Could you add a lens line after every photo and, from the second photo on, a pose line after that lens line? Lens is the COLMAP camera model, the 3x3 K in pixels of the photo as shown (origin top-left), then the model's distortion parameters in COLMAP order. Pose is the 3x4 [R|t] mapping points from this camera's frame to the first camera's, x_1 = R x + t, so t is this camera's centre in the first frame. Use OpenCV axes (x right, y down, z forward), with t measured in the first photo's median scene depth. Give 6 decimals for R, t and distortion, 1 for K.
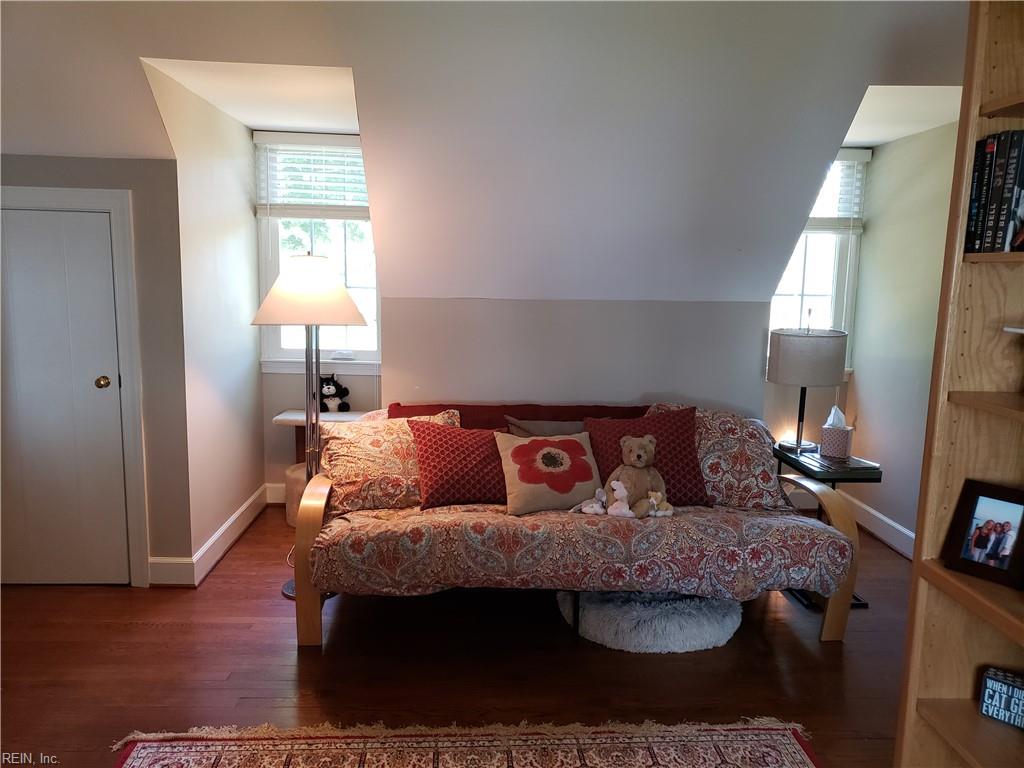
lens RADIAL K [[809.5, 0, 512.0], [0, 809.5, 384.0], [0, 0, 1]] dist [0.057529, -0.068948]
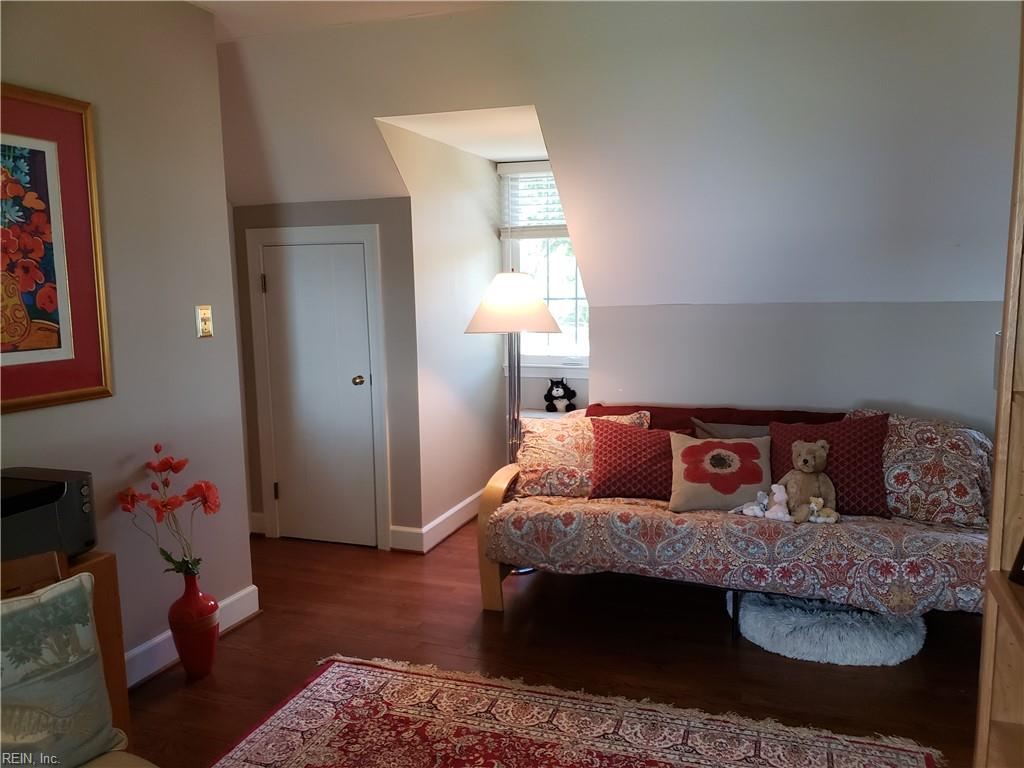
lens RADIAL K [[800.8, 0, 512.0], [0, 800.8, 384.0], [0, 0, 1]] dist [0.004700, 0.012238]
pose [[0.923451, 0.013017, -0.383495, 0.202715], [-0.018069, 0.999791, -0.009572, 0.011895], [0.383290, 0.015769, 0.923494, -0.035302]]
